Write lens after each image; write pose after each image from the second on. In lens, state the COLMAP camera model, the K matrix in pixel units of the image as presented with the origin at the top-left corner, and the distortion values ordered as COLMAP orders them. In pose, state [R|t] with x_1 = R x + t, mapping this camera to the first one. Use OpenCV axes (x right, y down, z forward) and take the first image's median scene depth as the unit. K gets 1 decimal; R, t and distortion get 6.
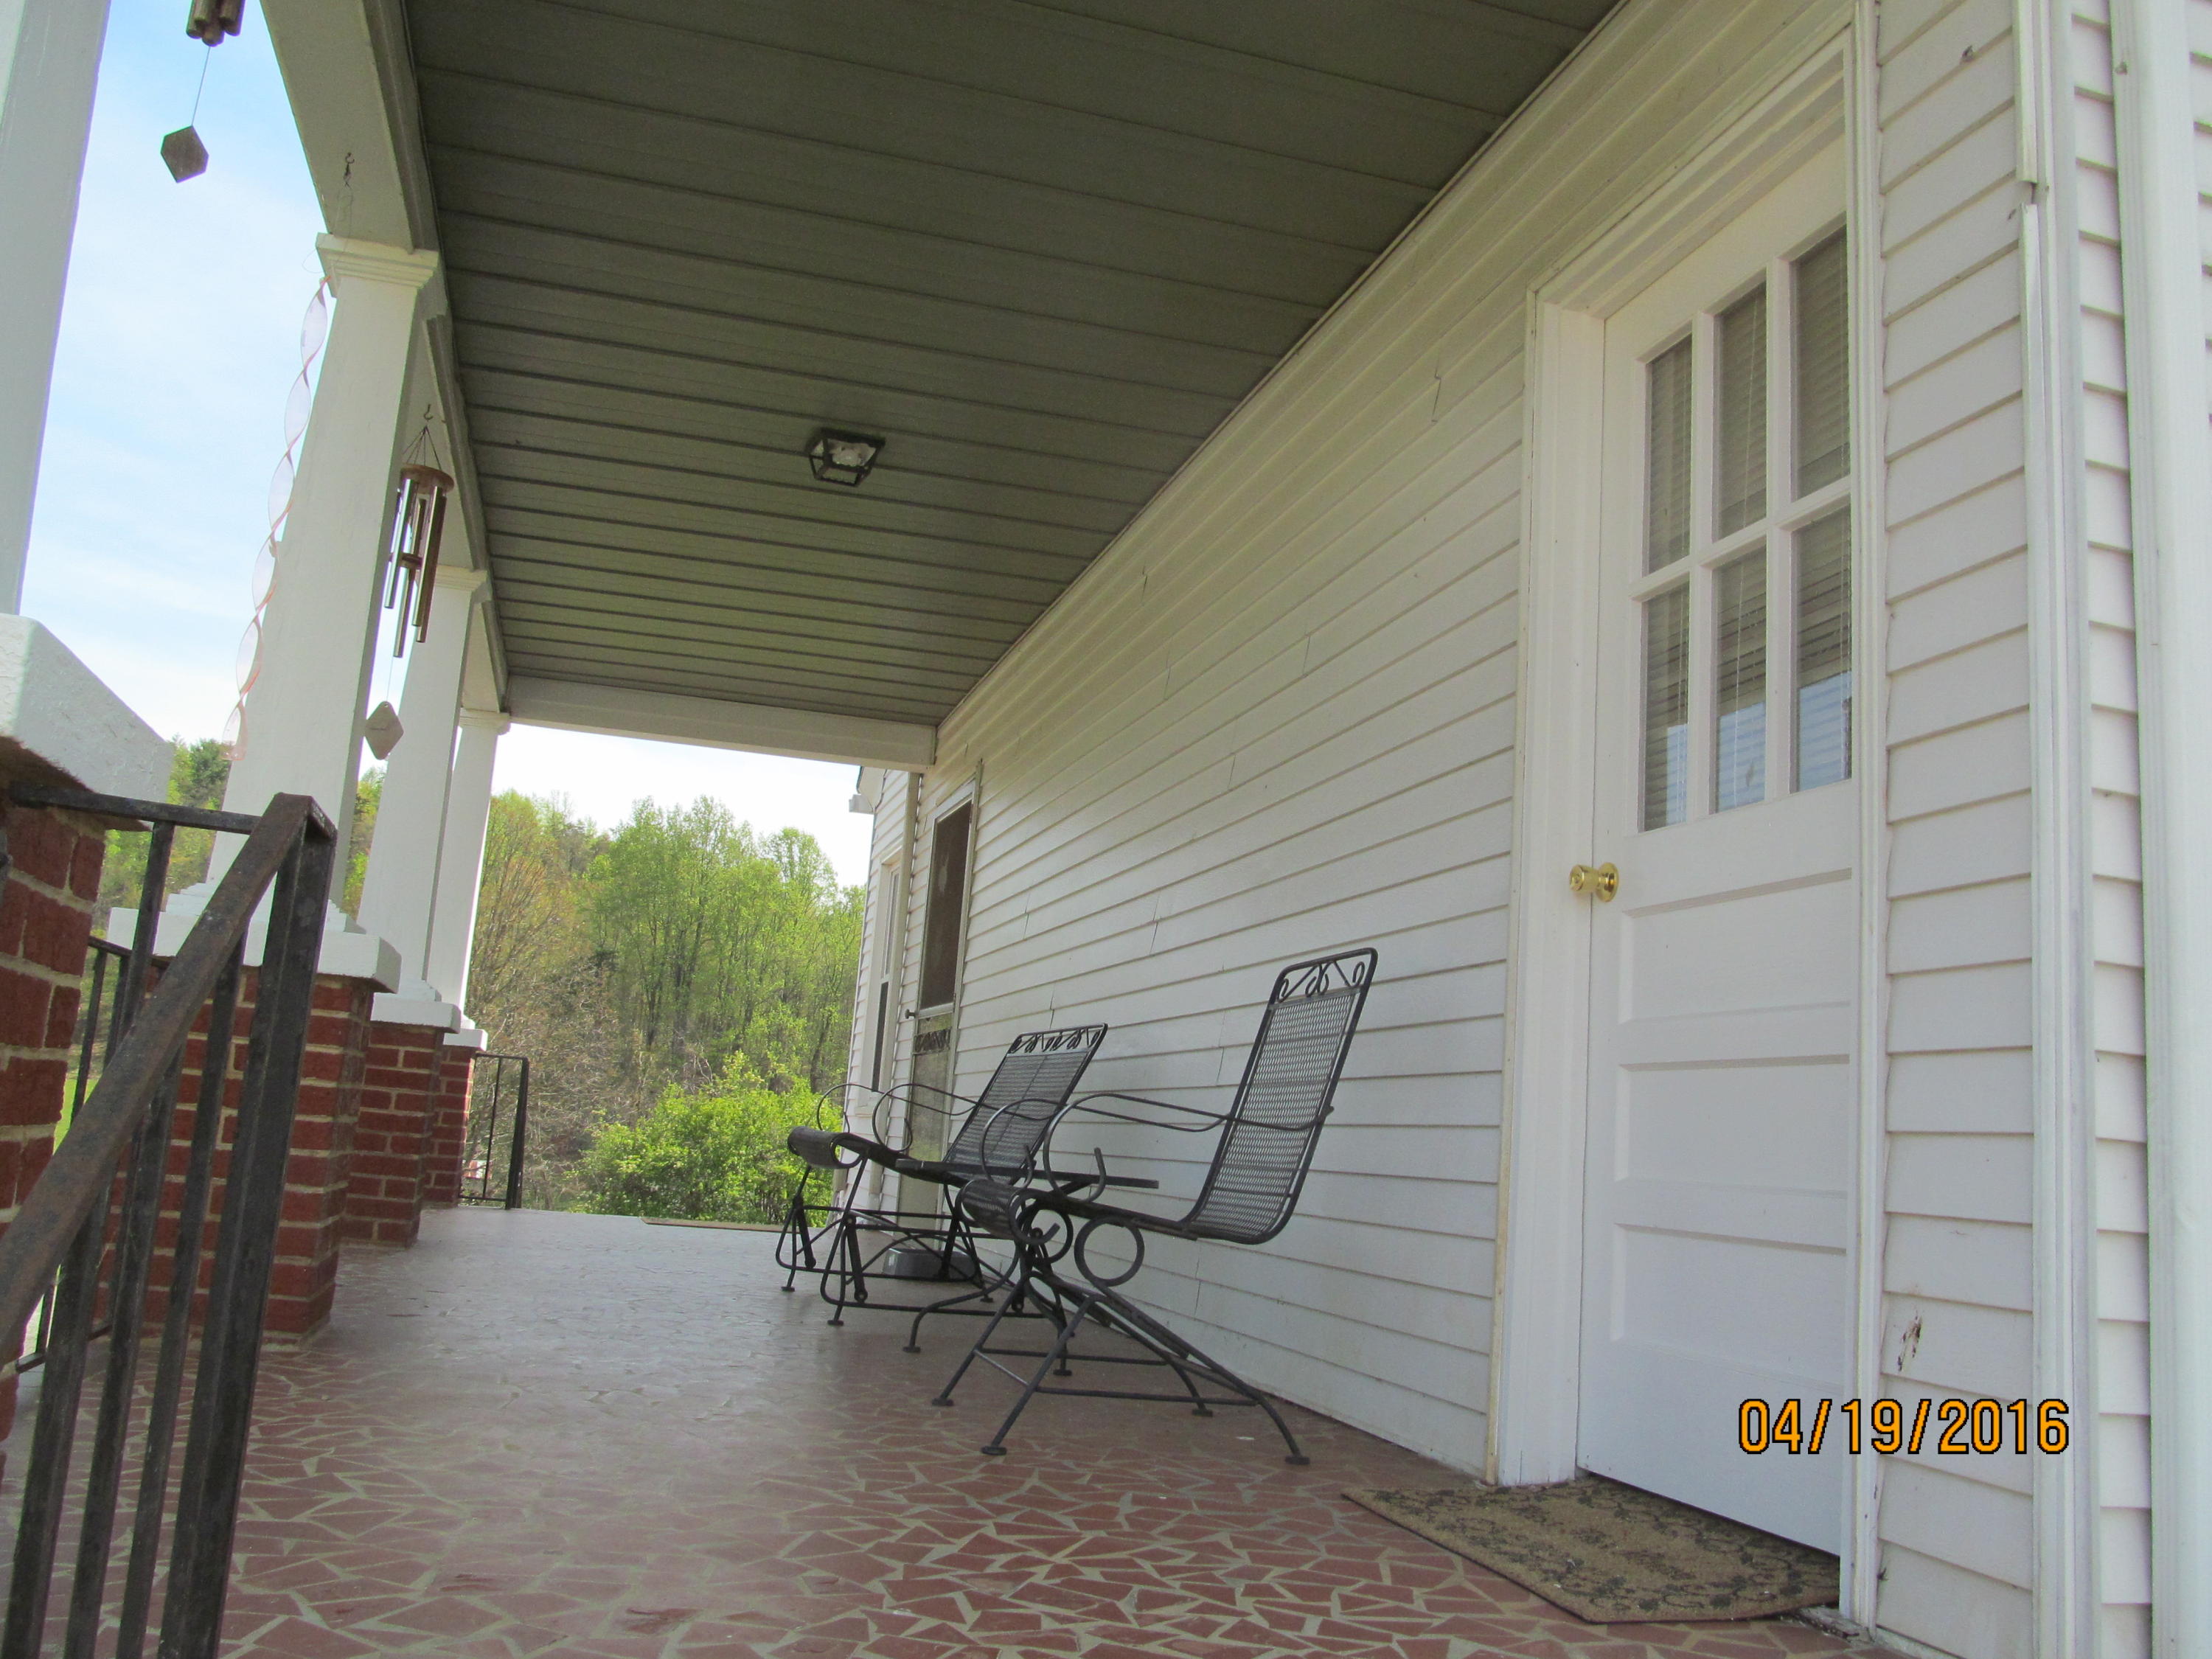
lens RADIAL K [[1819.9, 0, 1101.7], [0, 1819.9, 822.4], [0, 0, 1]] dist [-0.067989, 0.030011]
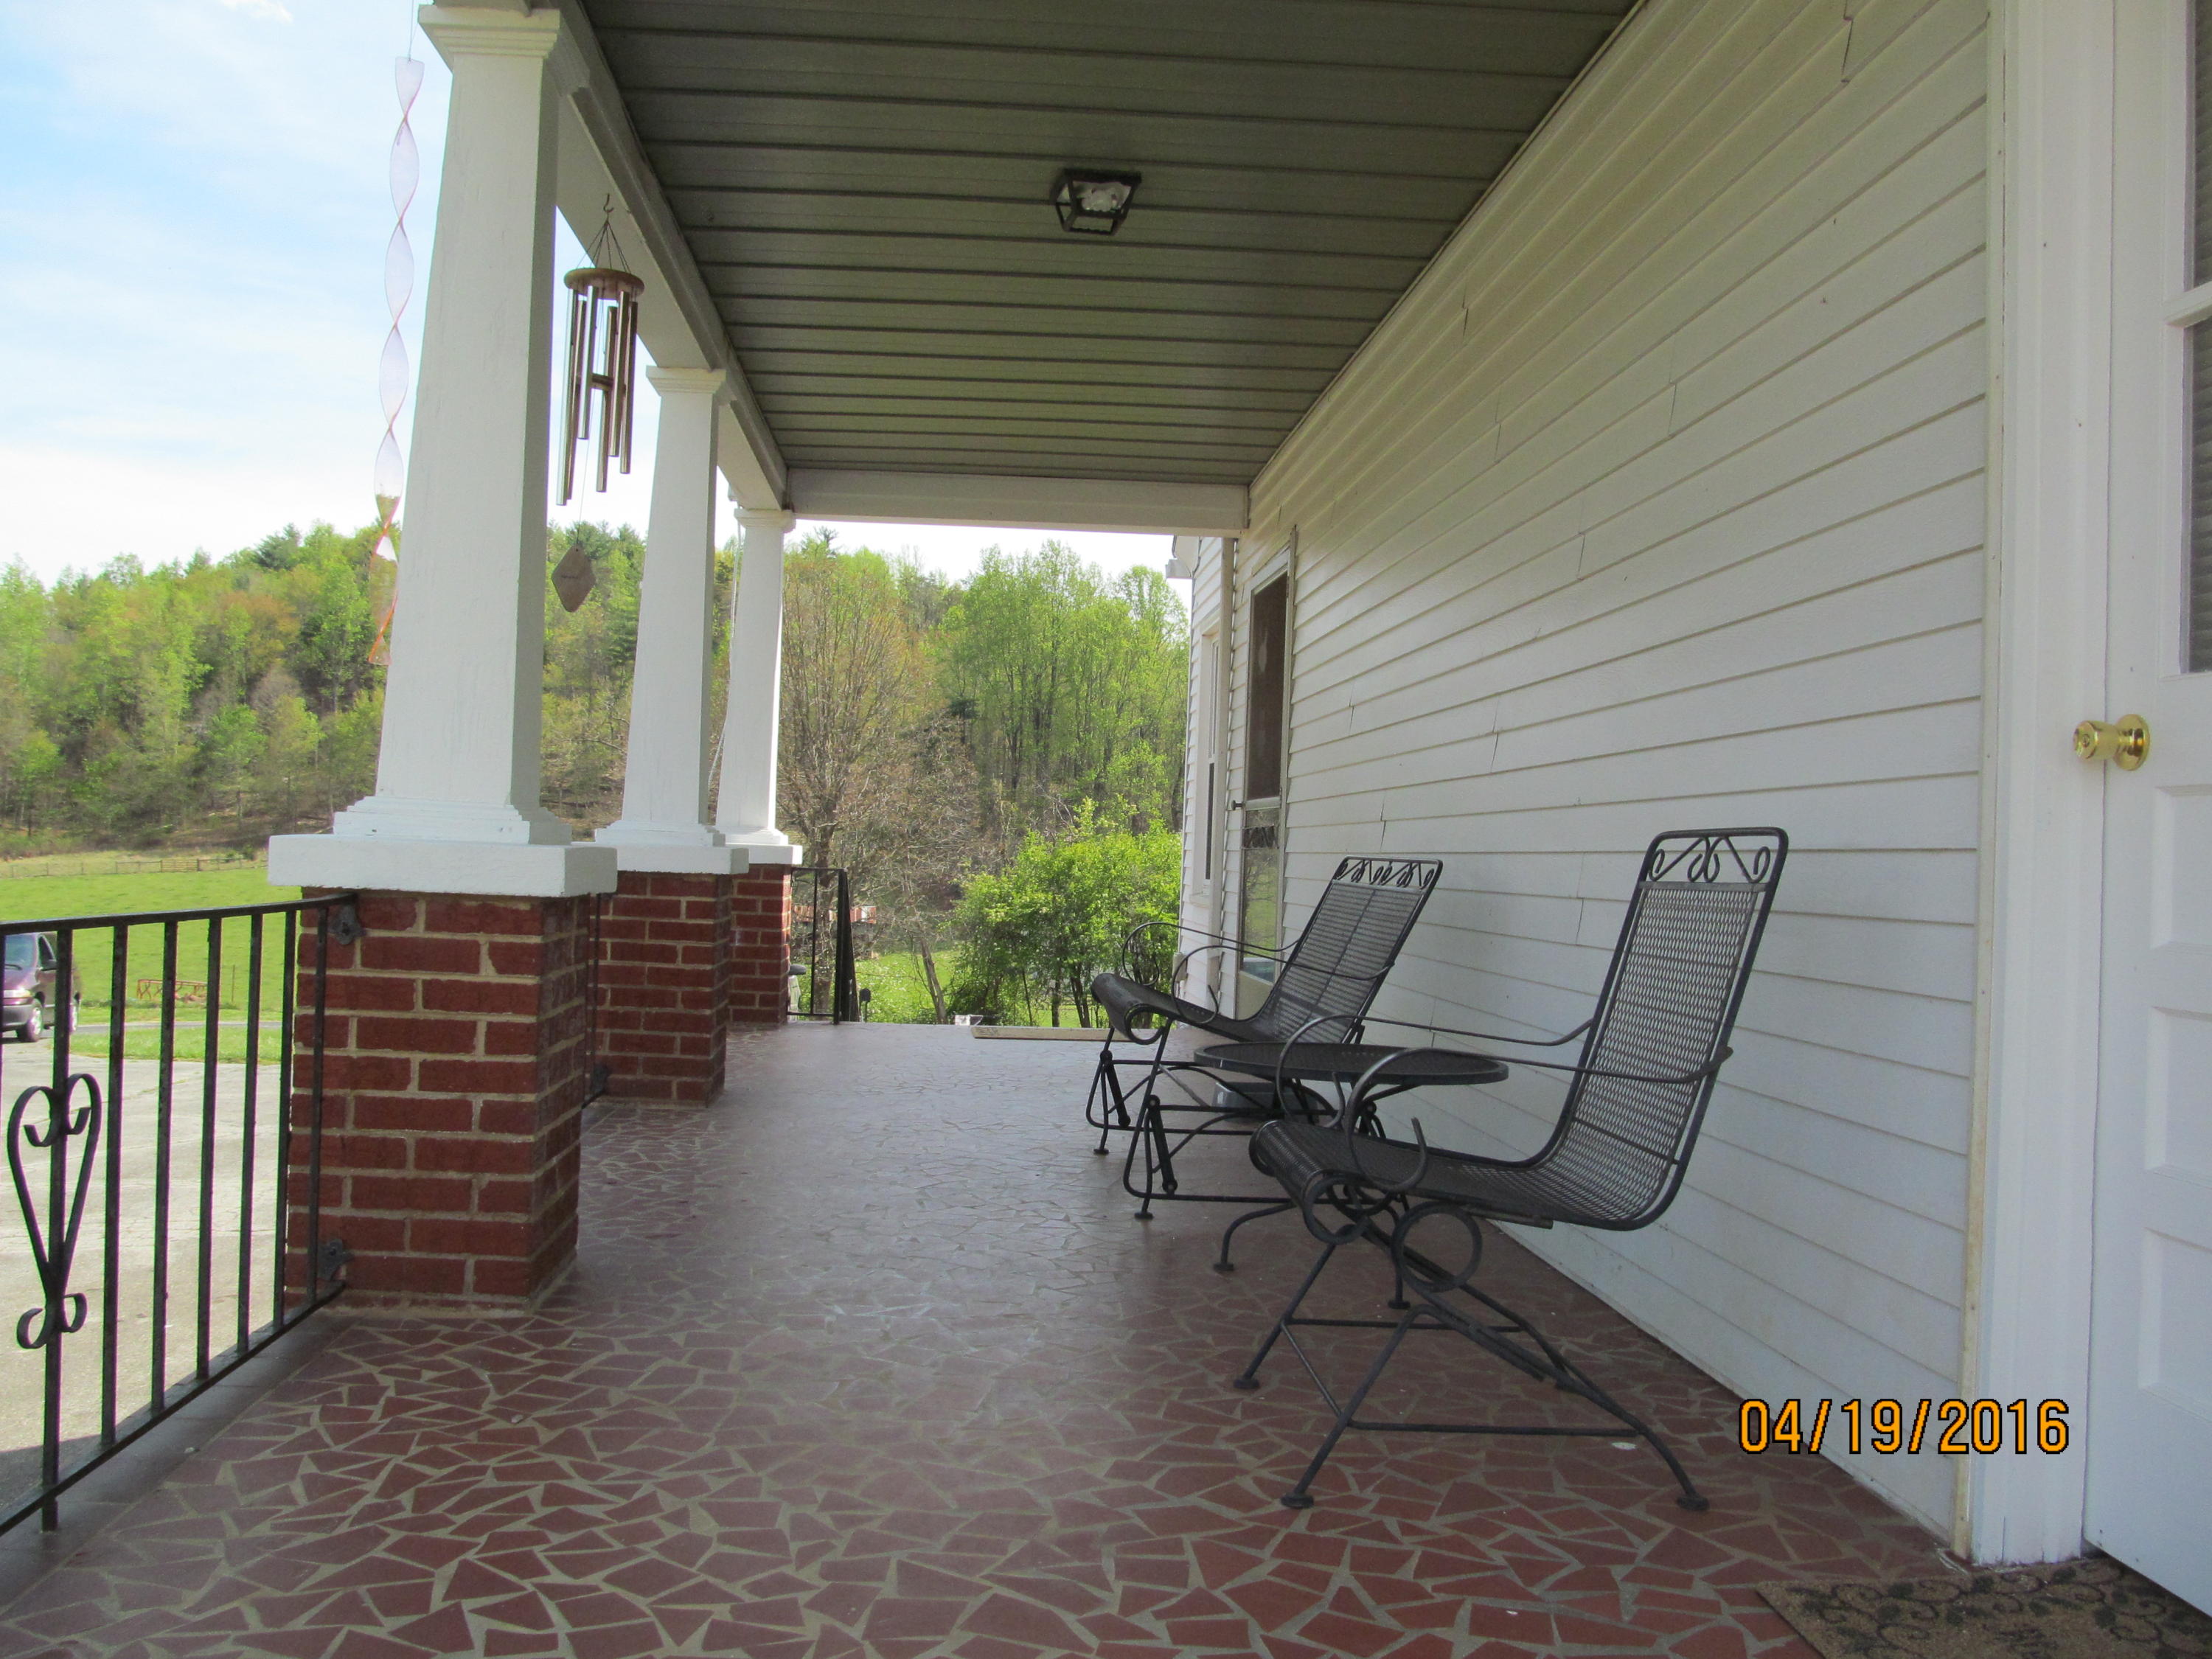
lens RADIAL K [[1819.9, 0, 1101.0], [0, 1819.9, 821.6], [0, 0, 1]] dist [-0.067989, 0.030011]
pose [[0.979570, -0.043432, -0.196356, 0.012109], [0.072147, 0.987299, 0.141545, -0.032509], [0.187714, -0.152820, 0.970263, 0.130128]]
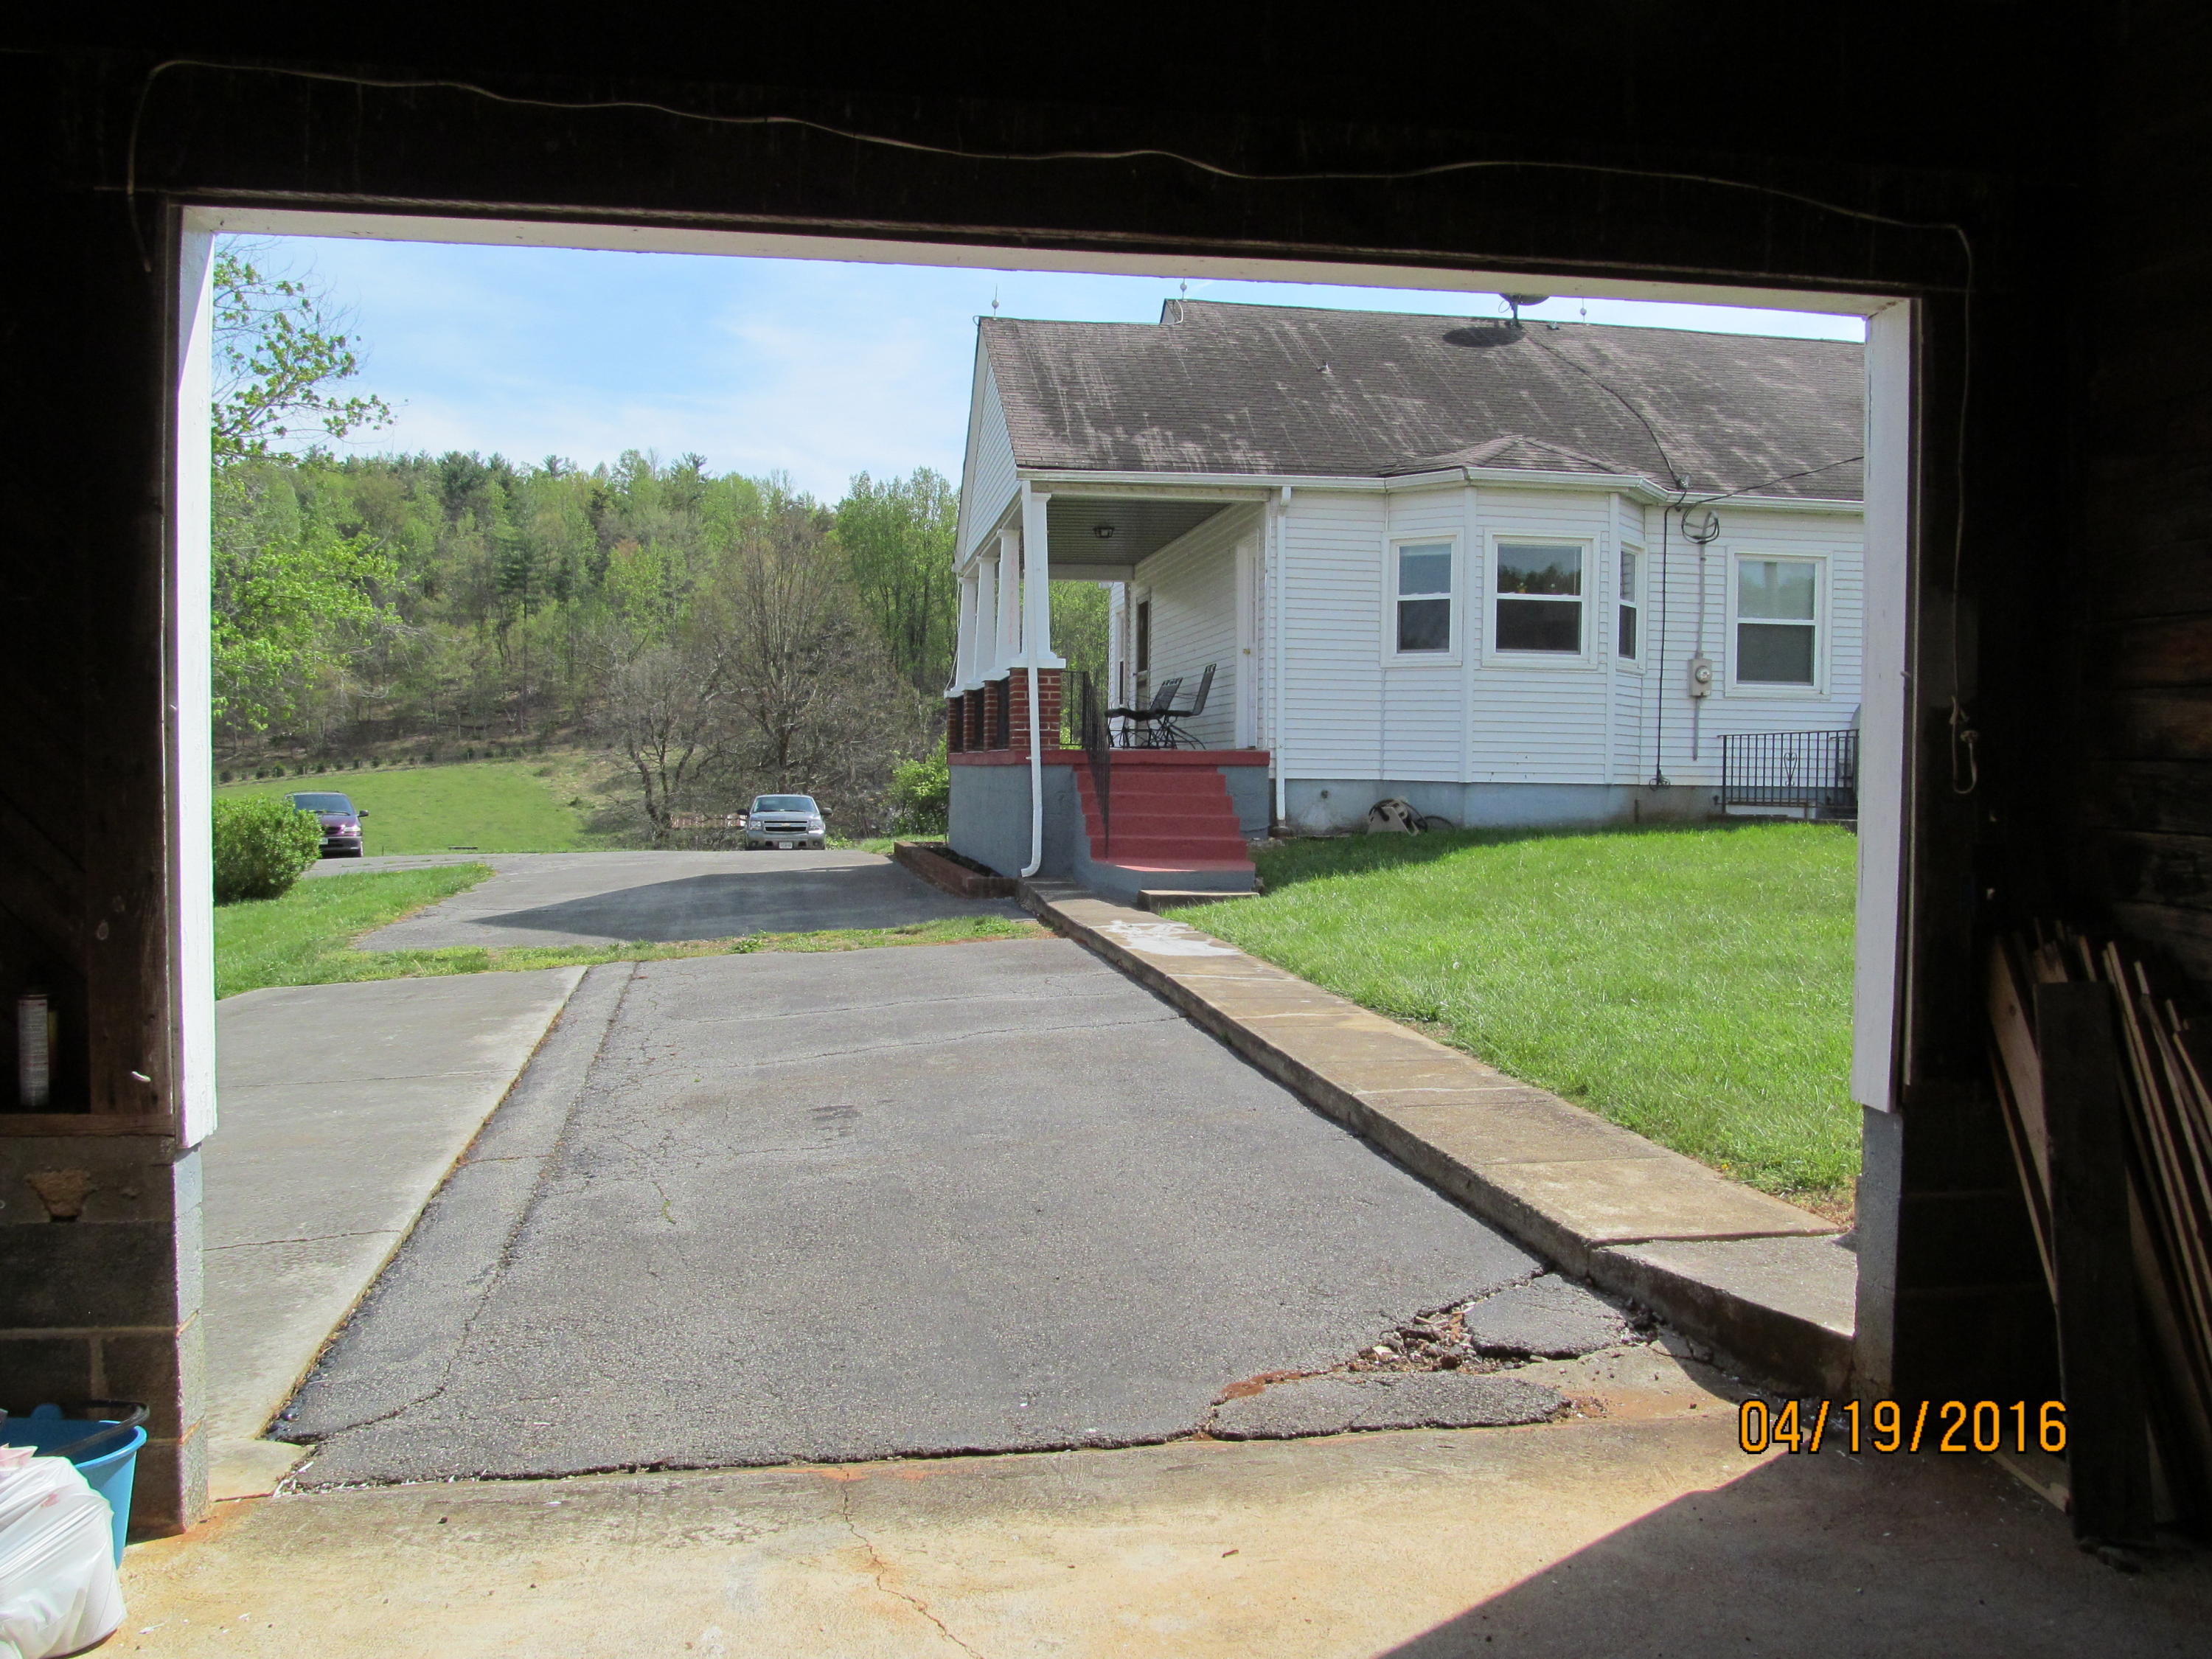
lens RADIAL K [[1819.9, 0, 1107.2], [0, 1819.9, 829.1], [0, 0, 1]] dist [-0.067989, 0.030011]
pose [[0.990703, -0.063005, -0.120576, 0.261810], [0.086329, 0.976139, 0.199247, -0.328853], [0.105146, -0.207804, 0.972503, -2.620243]]
